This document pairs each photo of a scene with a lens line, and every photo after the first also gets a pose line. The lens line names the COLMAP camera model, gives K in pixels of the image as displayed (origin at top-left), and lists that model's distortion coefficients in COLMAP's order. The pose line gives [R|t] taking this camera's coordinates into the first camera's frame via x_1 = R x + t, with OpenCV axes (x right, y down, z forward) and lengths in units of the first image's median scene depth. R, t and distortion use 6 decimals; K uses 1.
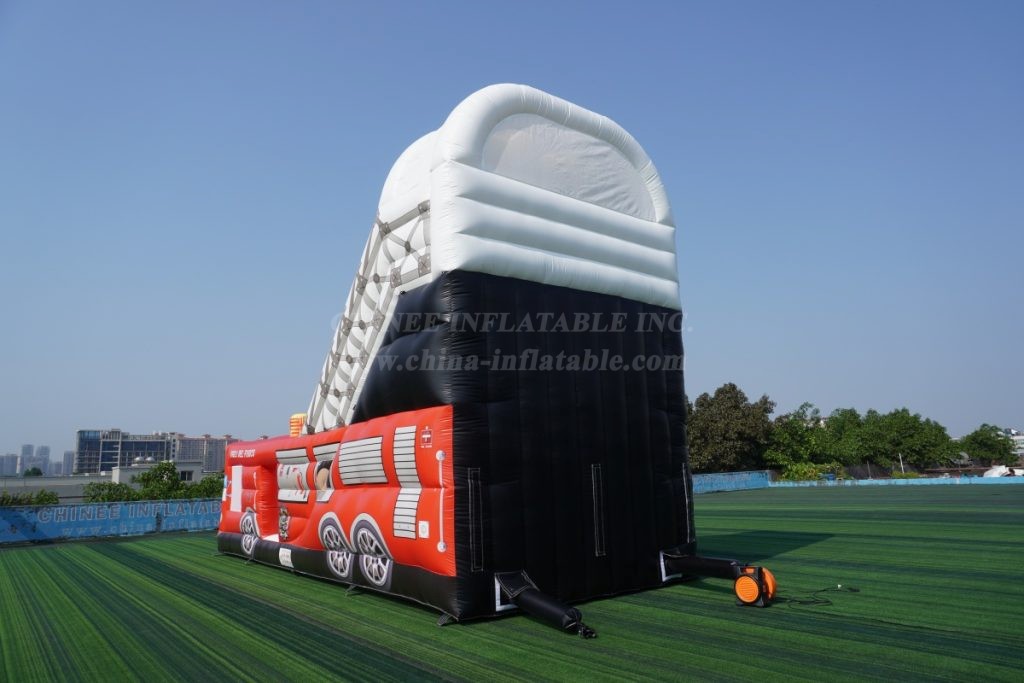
lens RADIAL K [[675.9, 0, 512.0], [0, 675.9, 341.5], [0, 0, 1]] dist [-0.039978, 0.001849]
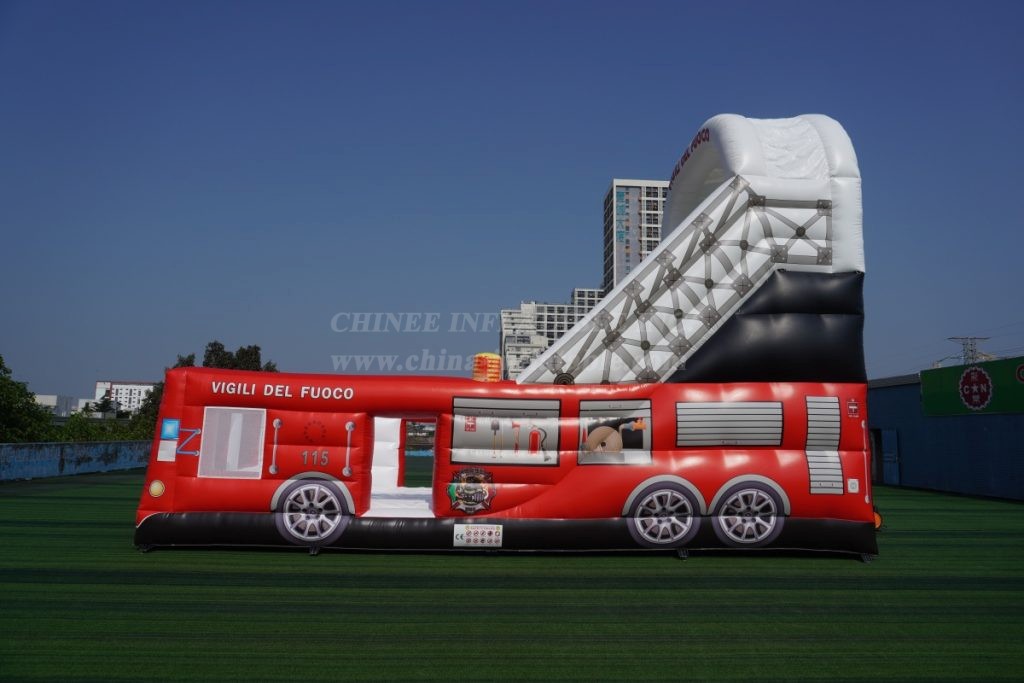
lens RADIAL K [[675.9, 0, 512.0], [0, 675.9, 341.5], [0, 0, 1]] dist [-0.039978, 0.001849]
pose [[0.598195, 0.147724, 0.787617, -1.319497], [-0.187109, 0.981442, -0.041969, 0.174420], [-0.779201, -0.122264, 0.614734, 0.706857]]
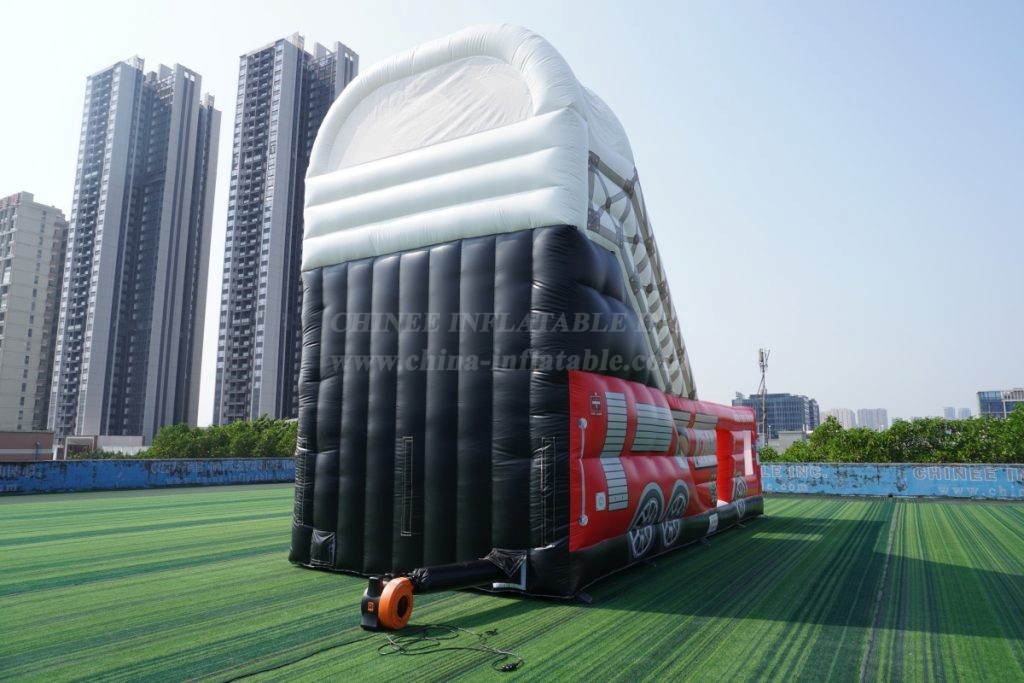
lens RADIAL K [[675.9, 0, 512.0], [0, 675.9, 341.5], [0, 0, 1]] dist [-0.039978, 0.001849]
pose [[0.378183, -0.104784, -0.919781, 0.701862], [0.159309, 0.986117, -0.046839, 0.080959], [0.911920, -0.128816, 0.389626, 0.535683]]
